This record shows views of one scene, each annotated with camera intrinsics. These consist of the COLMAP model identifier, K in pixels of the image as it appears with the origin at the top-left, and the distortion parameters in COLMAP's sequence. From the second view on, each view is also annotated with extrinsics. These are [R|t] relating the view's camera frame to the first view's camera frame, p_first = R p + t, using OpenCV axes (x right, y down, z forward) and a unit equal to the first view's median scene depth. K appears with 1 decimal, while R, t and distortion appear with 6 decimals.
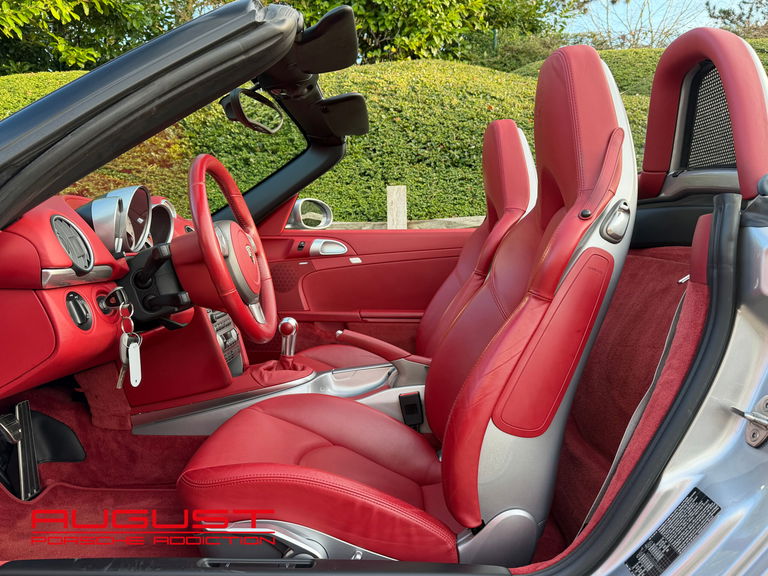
lens RADIAL K [[607.4, 0, 384.2], [0, 607.4, 292.2], [0, 0, 1]] dist [0.074530, -0.098940]
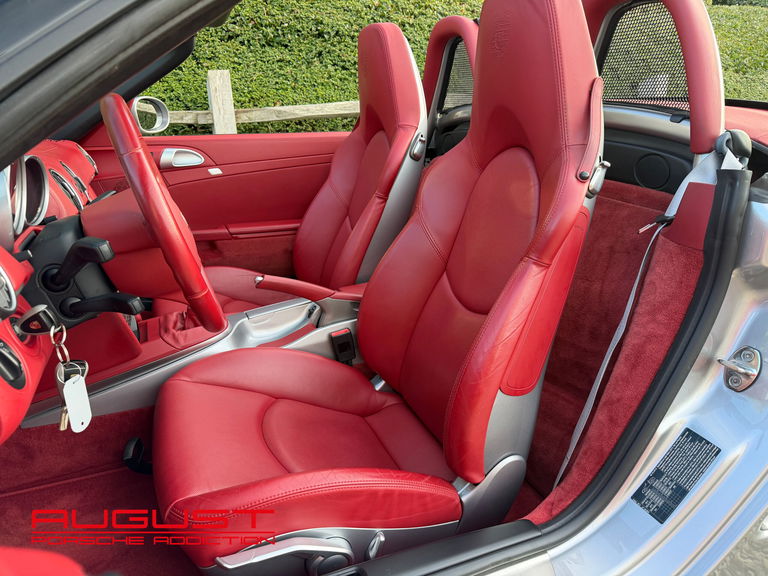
lens RADIAL K [[540.5, 0, 384.4], [0, 540.5, 291.3], [0, 0, 1]] dist [0.014302, -0.008899]
pose [[0.921319, -0.131624, 0.365850, -0.142234], [0.034635, 0.964998, 0.259960, -0.085957], [-0.387261, -0.226834, 0.893630, 0.139231]]
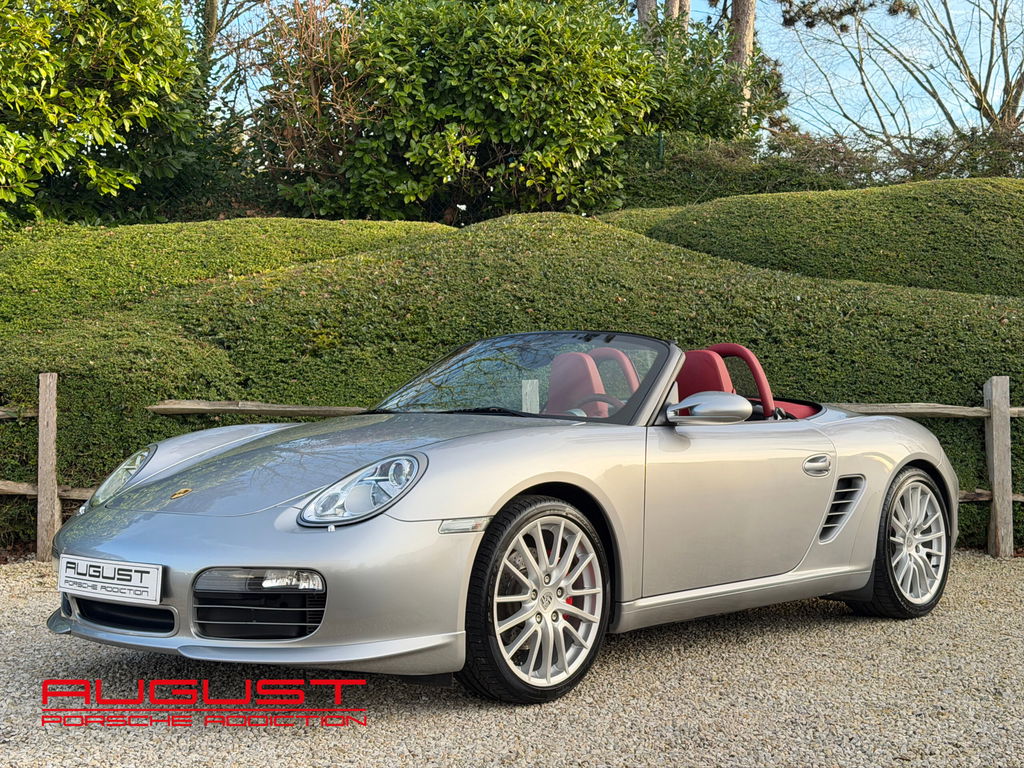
lens RADIAL K [[1405.2, 0, 517.2], [0, 1405.2, 387.5], [0, 0, 1]] dist [0.143983, 0.000000]
pose [[0.999811, 0.002338, 0.019287, -0.087241], [-0.000357, 0.994773, -0.102111, 0.185021], [-0.019425, 0.102085, 0.994586, -2.623148]]
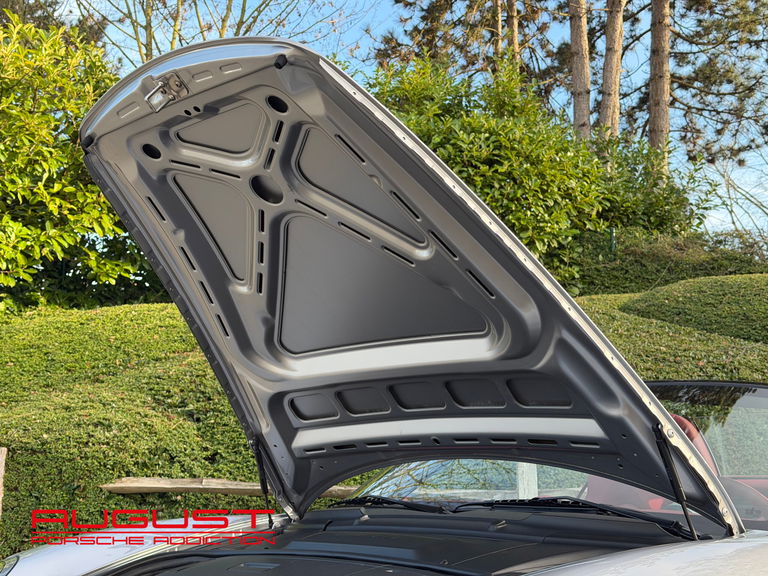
lens RADIAL K [[1053.9, 0, 386.9], [0, 1053.9, 311.0], [0, 0, 1]] dist [0.143983, 0.000000]
pose [[0.999201, 0.002167, -0.039904, -0.226340], [-0.011793, 0.970051, -0.242614, 0.048436], [0.038183, 0.242890, 0.969302, -1.293985]]
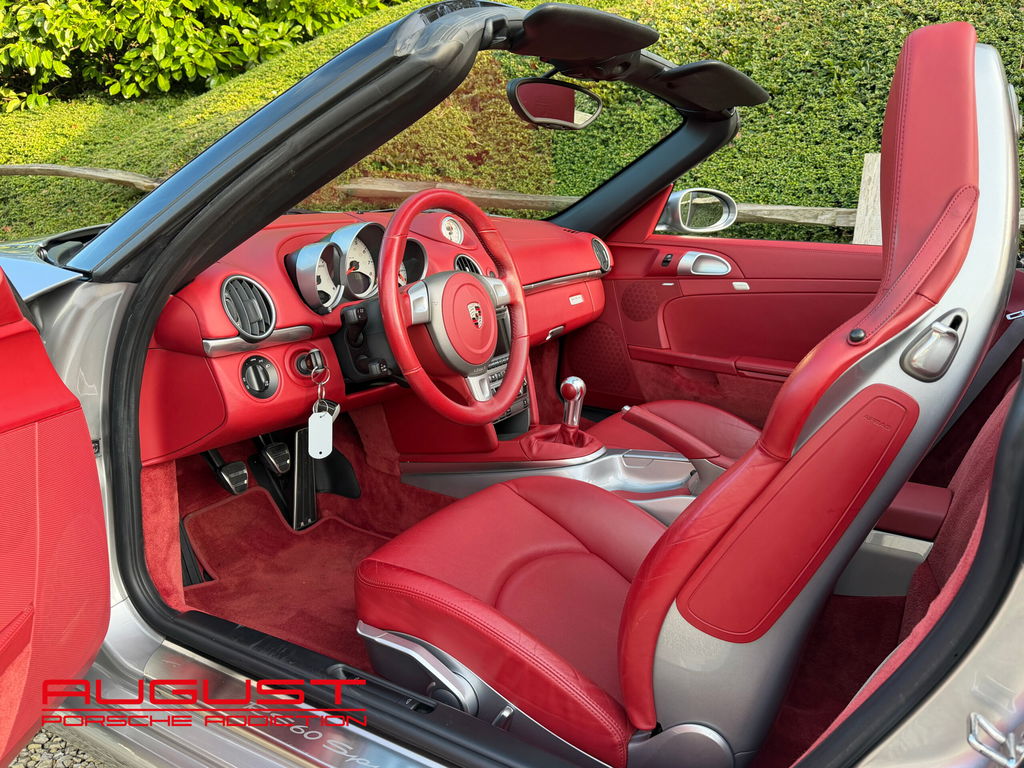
lens RADIAL K [[809.8, 0, 517.5], [0, 809.8, 390.7], [0, 0, 1]] dist [0.074530, -0.098940]
pose [[0.871220, 0.150437, -0.467273, 0.194438], [-0.071148, 0.980530, 0.183025, -0.092104], [0.485709, -0.126209, 0.864961, 0.049807]]
